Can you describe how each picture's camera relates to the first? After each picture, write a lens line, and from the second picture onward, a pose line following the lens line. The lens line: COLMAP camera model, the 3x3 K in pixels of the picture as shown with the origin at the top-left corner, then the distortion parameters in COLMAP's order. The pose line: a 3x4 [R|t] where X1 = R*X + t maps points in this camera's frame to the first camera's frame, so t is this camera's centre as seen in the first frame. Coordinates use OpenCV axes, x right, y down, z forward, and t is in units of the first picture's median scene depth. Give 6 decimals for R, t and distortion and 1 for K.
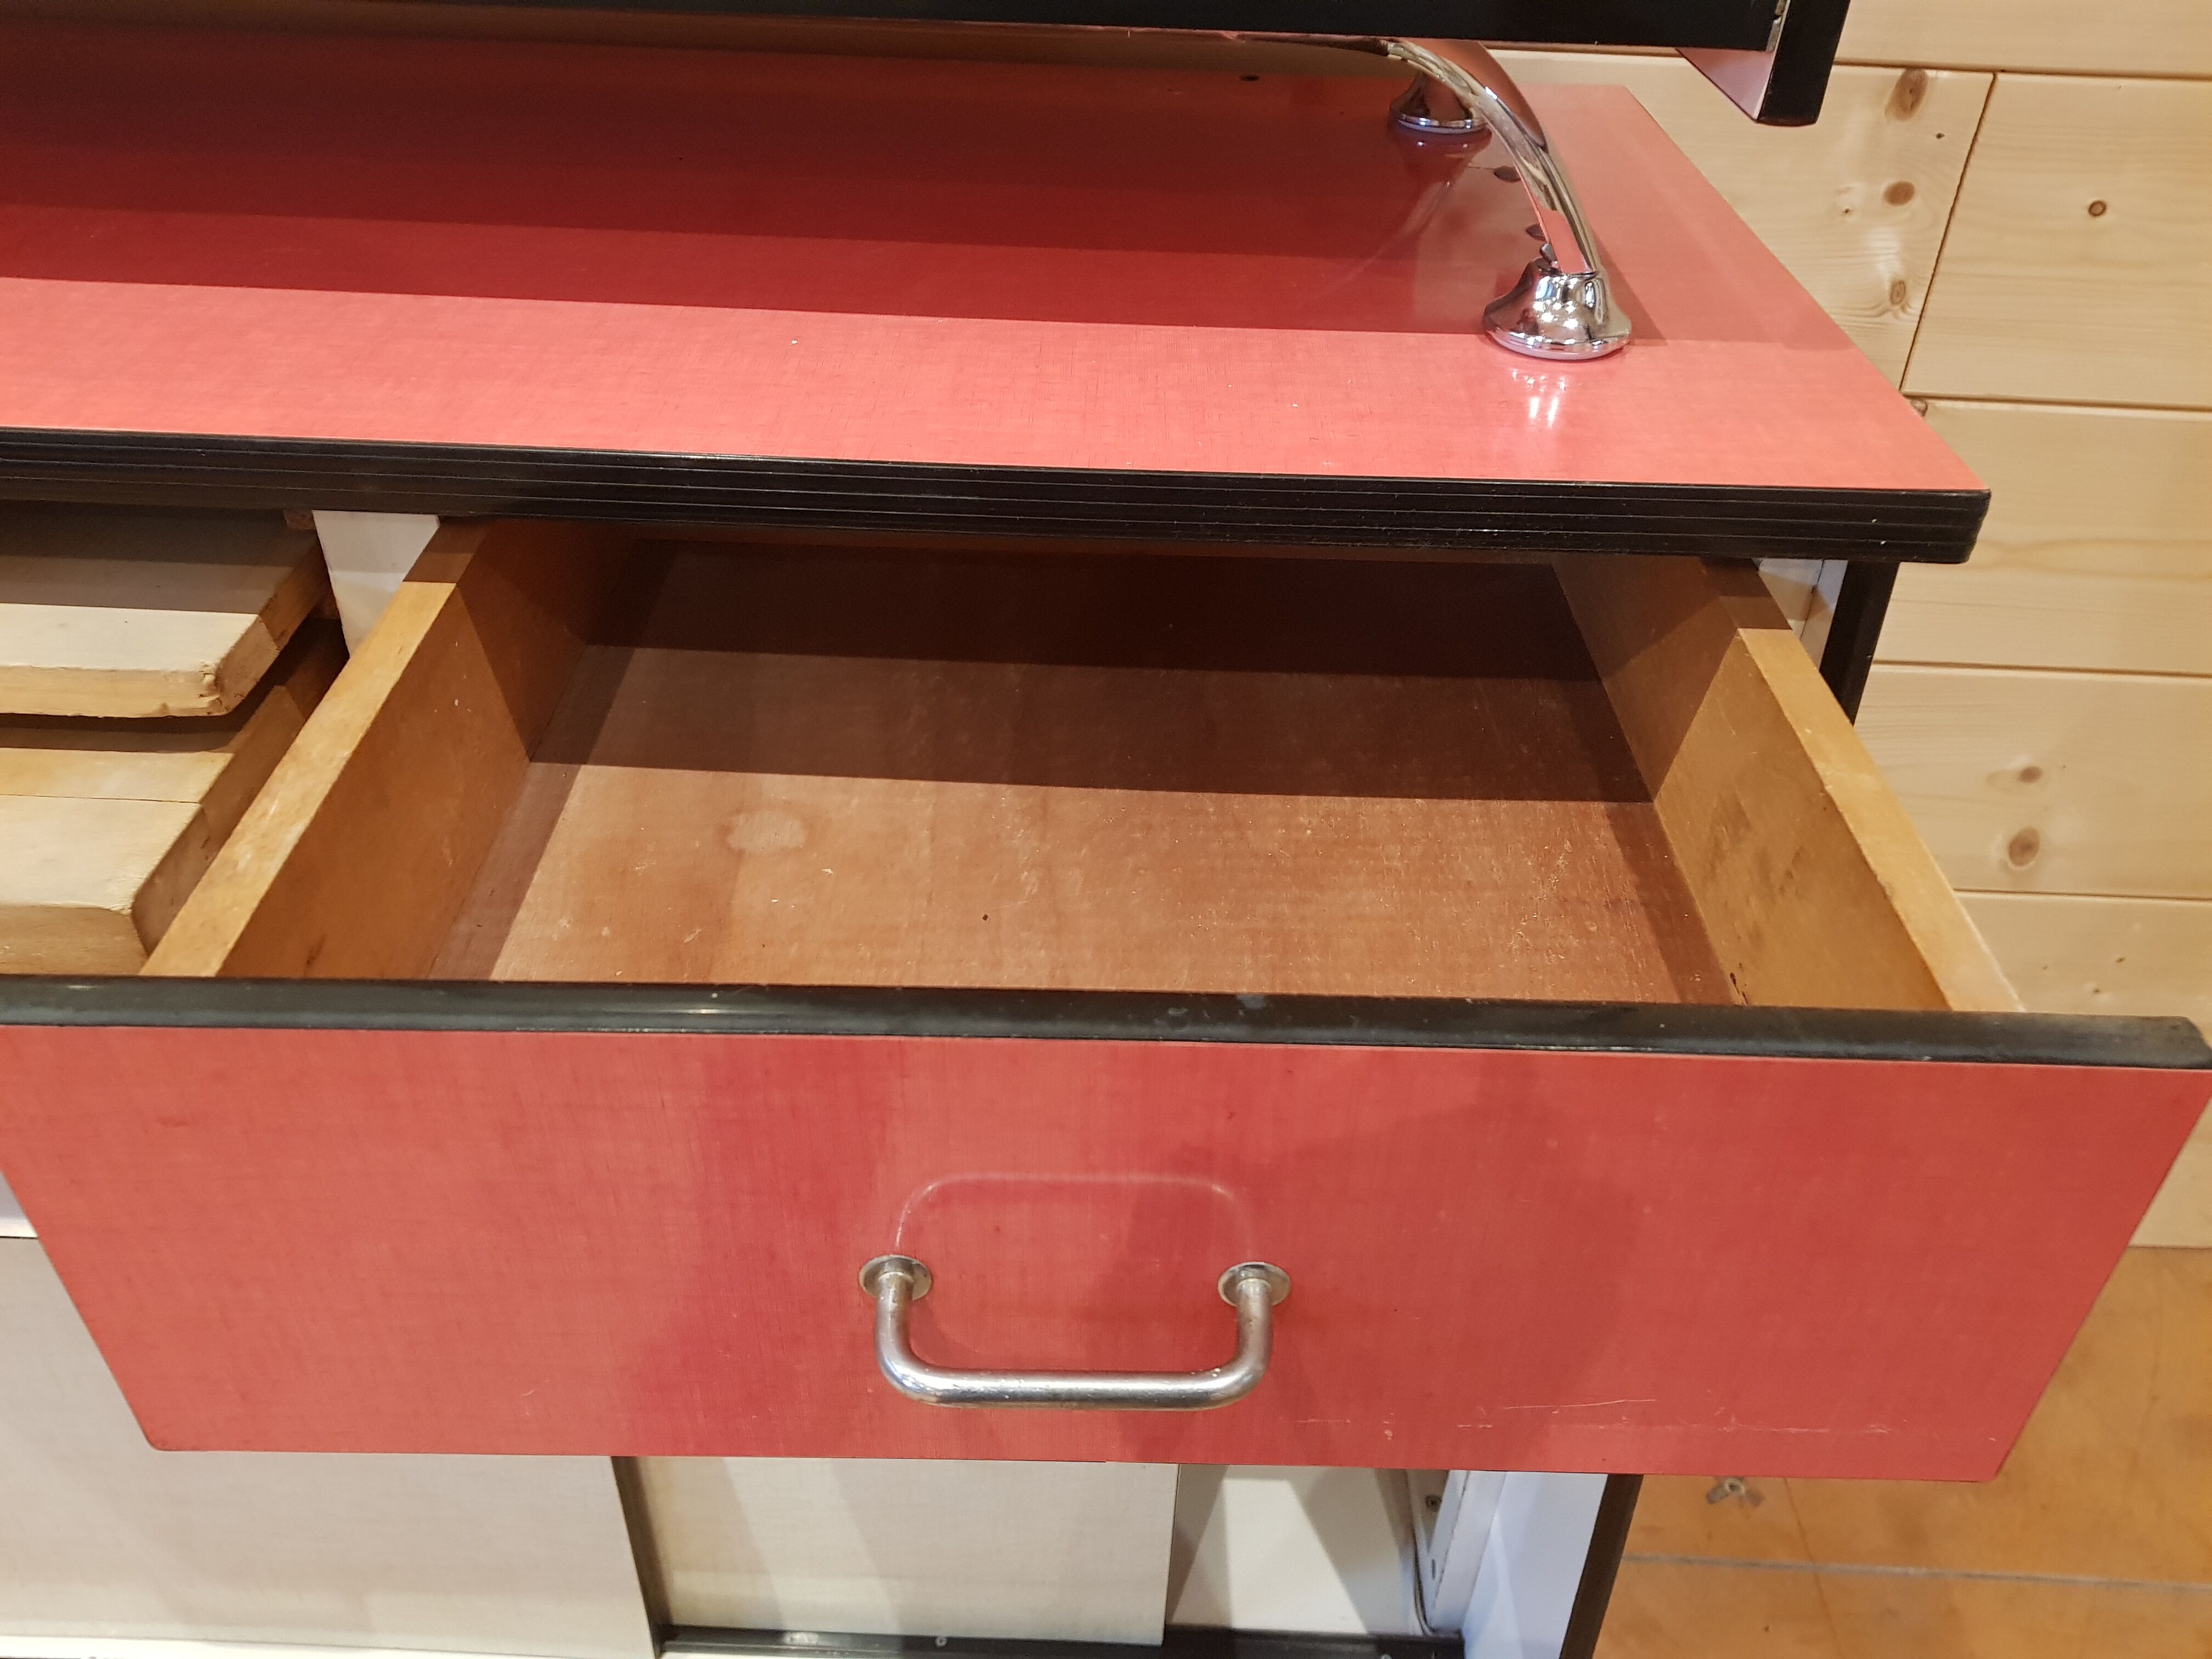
lens RADIAL K [[1702.7, 0, 1112.4], [0, 1702.7, 816.2], [0, 0, 1]] dist [0.036600, -0.044732]
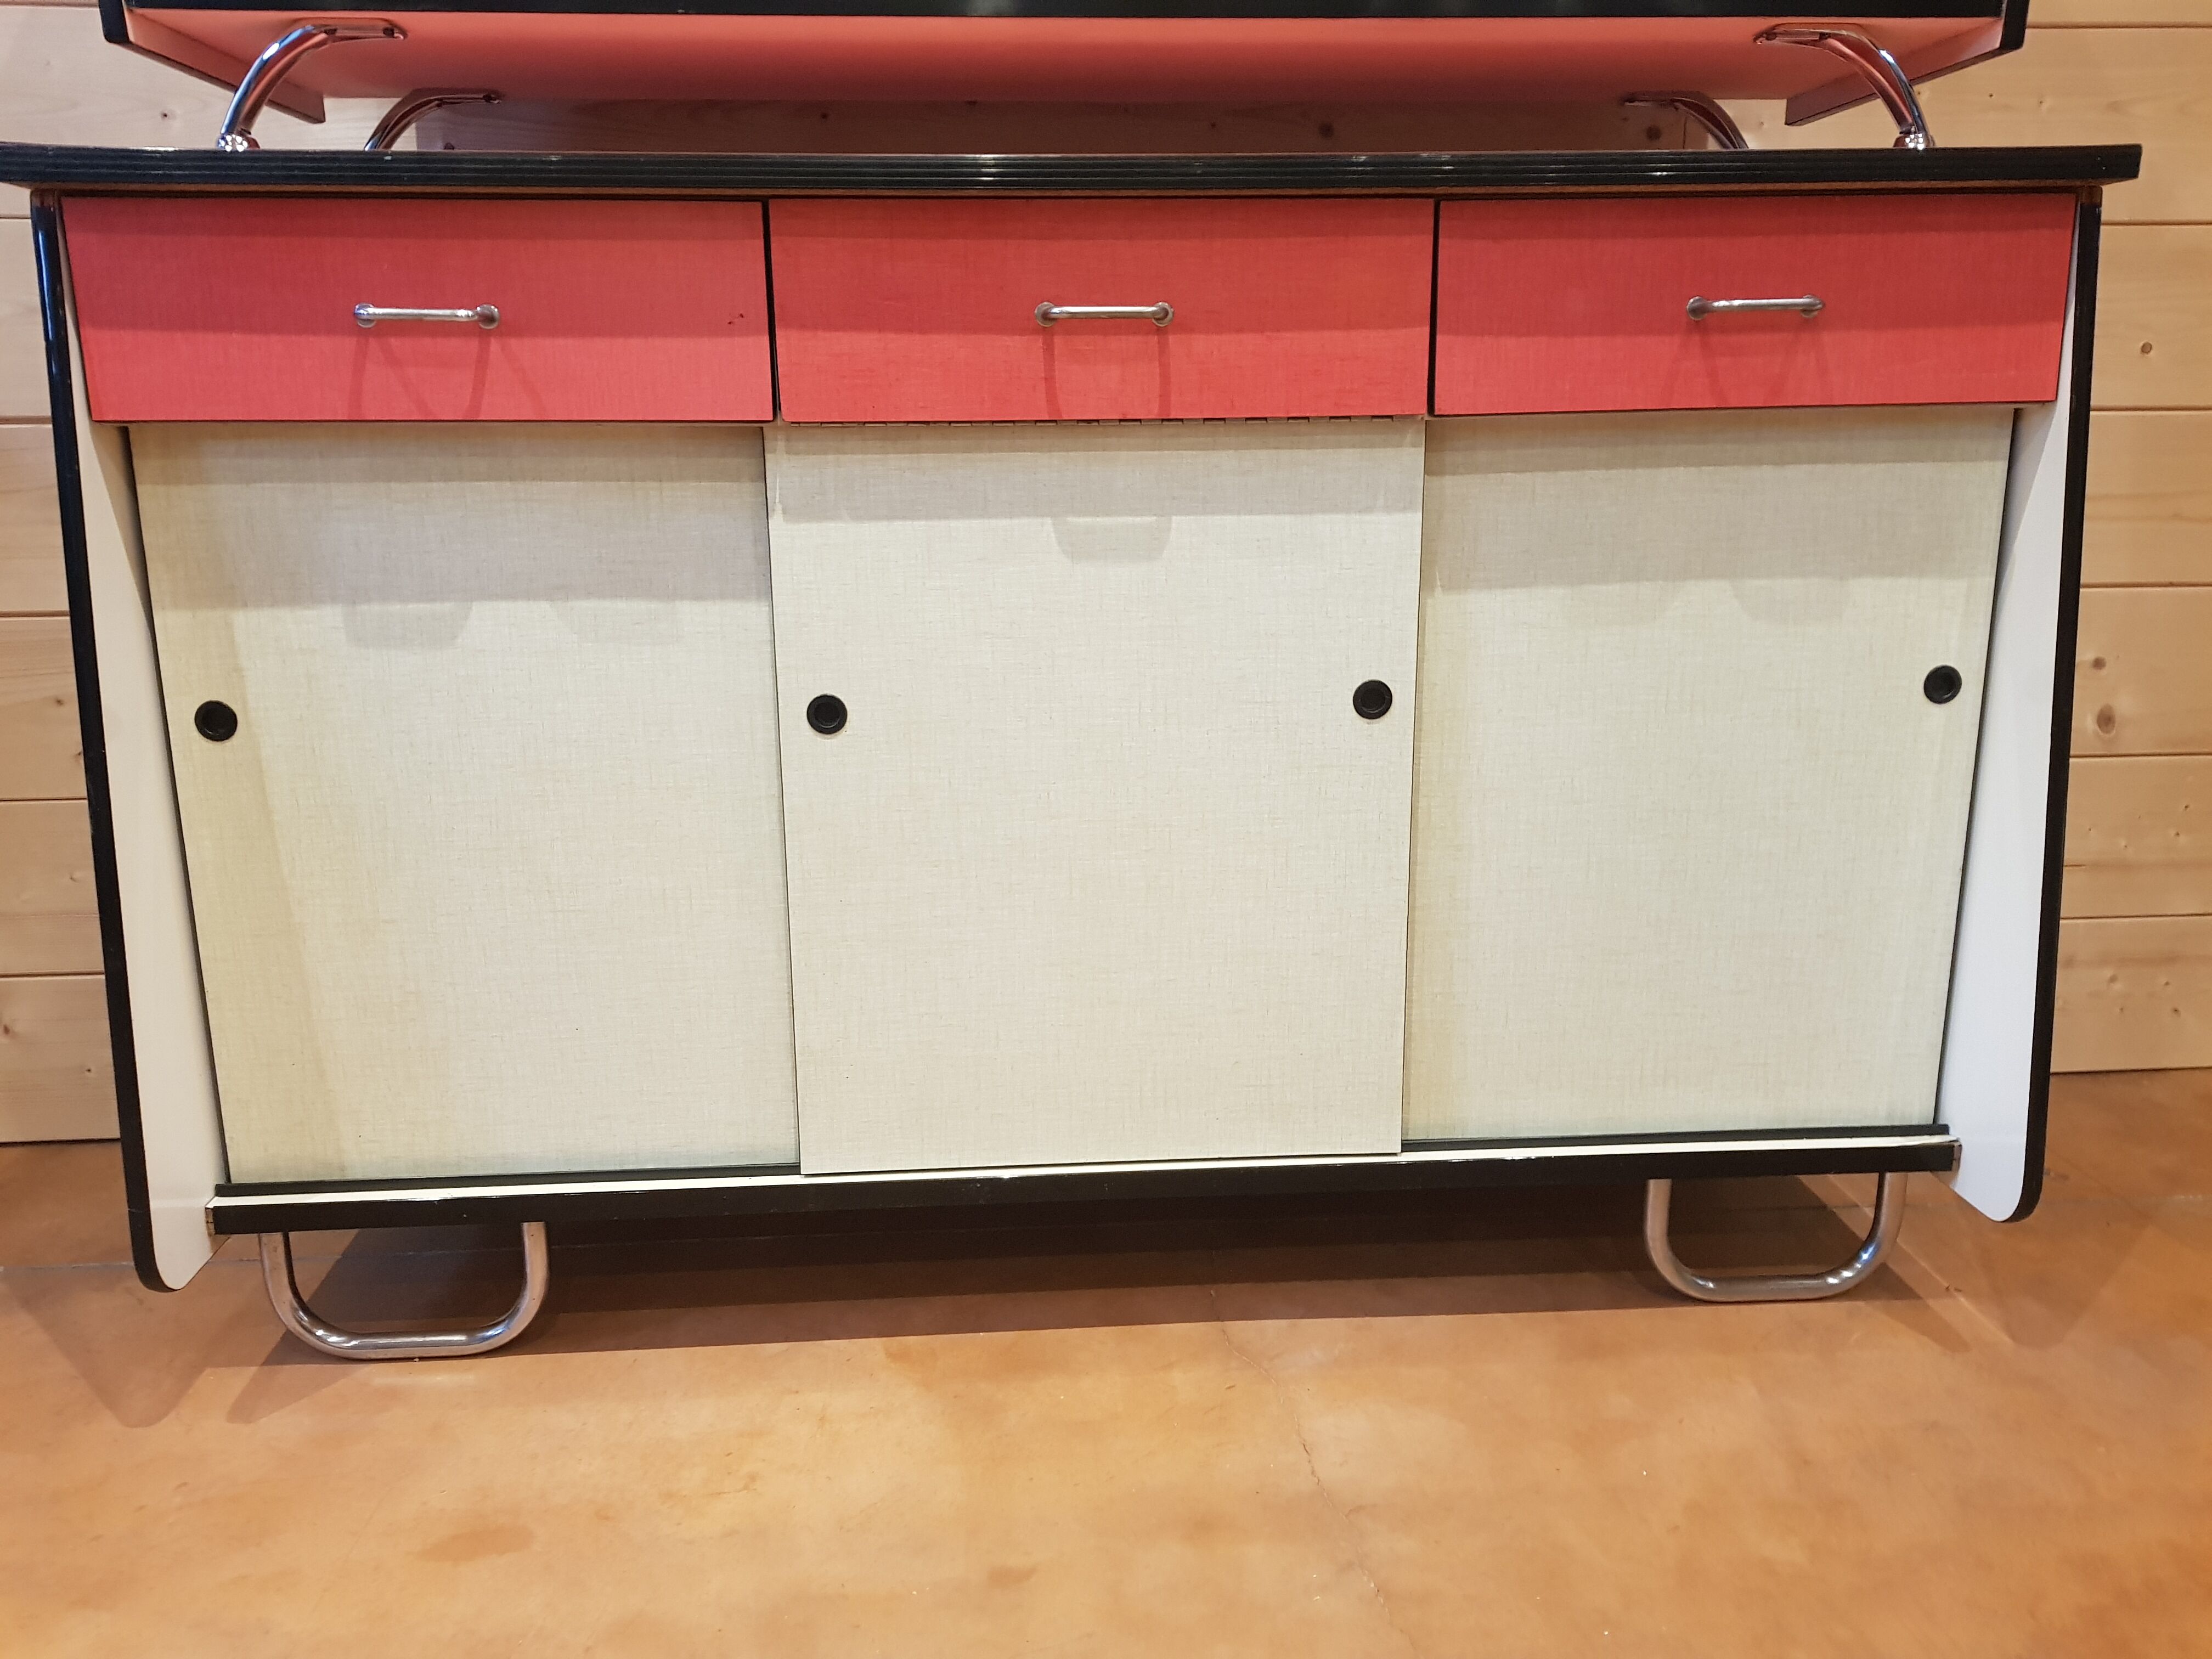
lens RADIAL K [[1702.7, 0, 1102.2], [0, 1702.7, 813.8], [0, 0, 1]] dist [0.036600, -0.044732]
pose [[0.994767, -0.060070, 0.082644, -0.619873], [0.087029, 0.921940, -0.377430, 0.753932], [-0.053520, 0.382648, 0.922343, -0.416976]]
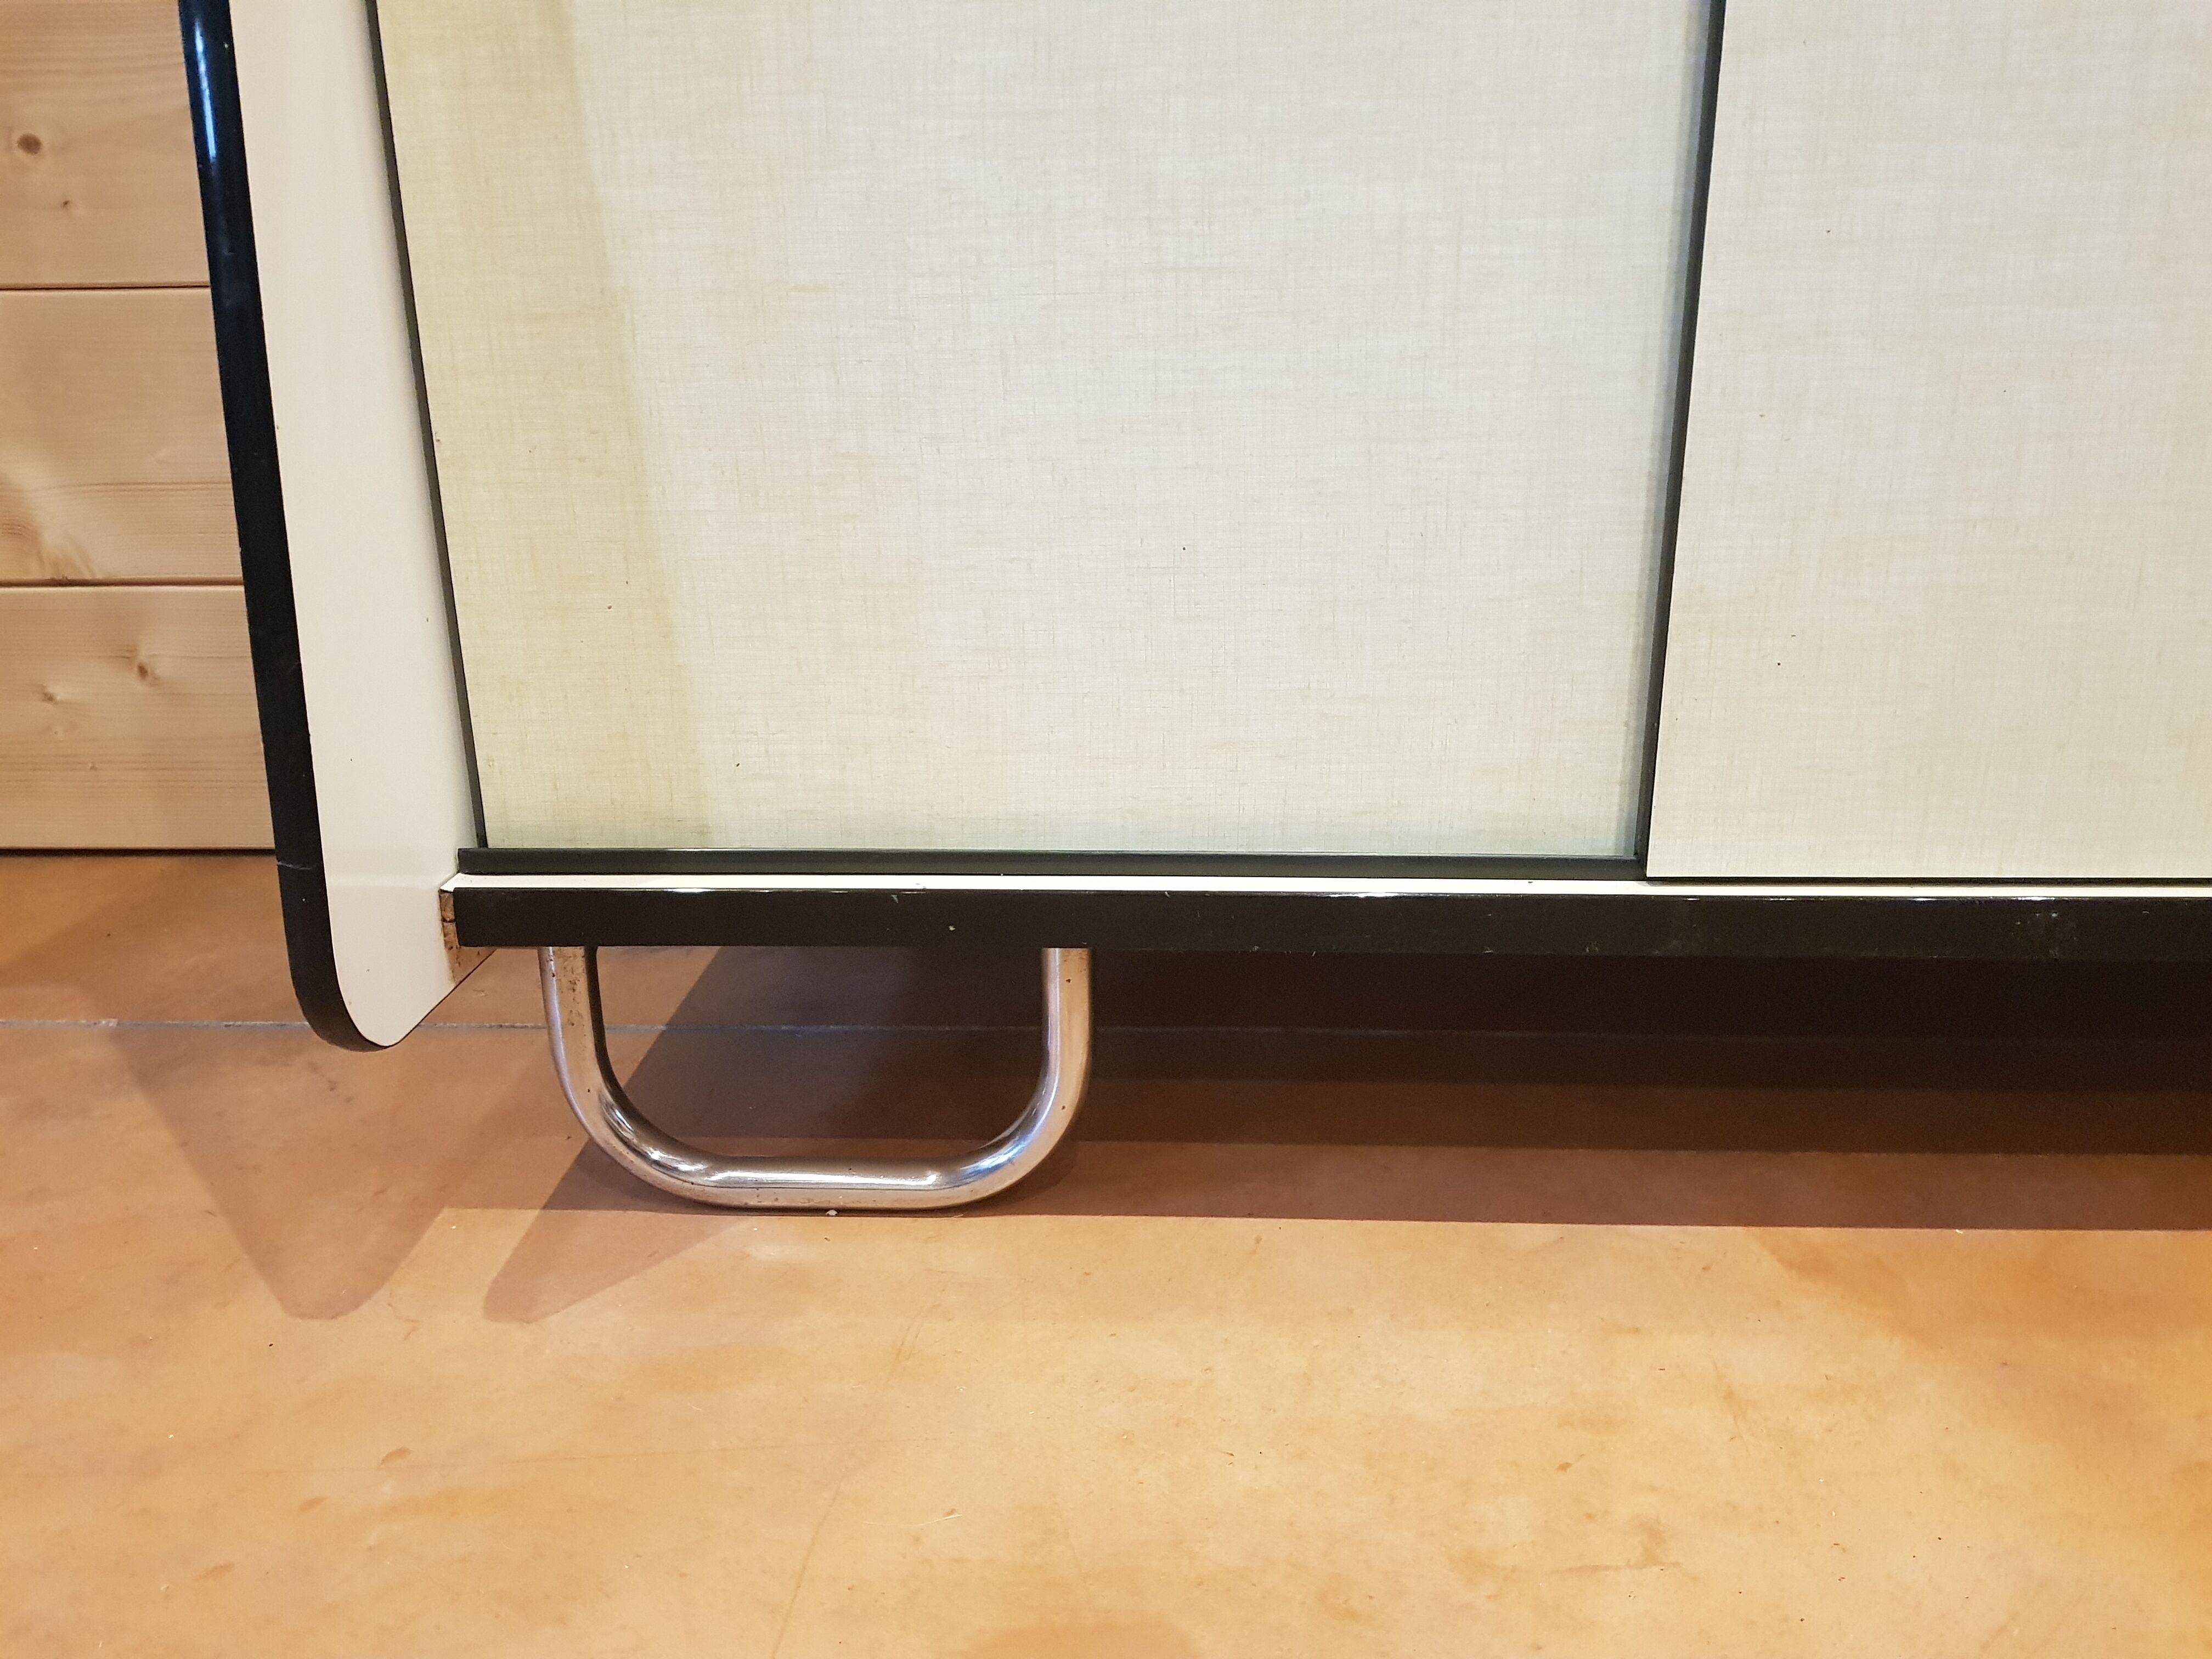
lens RADIAL K [[1702.7, 0, 1100.2], [0, 1702.7, 830.0], [0, 0, 1]] dist [0.036600, -0.044732]
pose [[0.998745, -0.036307, -0.034491, -0.950012], [0.023810, 0.950189, -0.310763, 0.658798], [0.044056, 0.309552, 0.949861, 0.358600]]
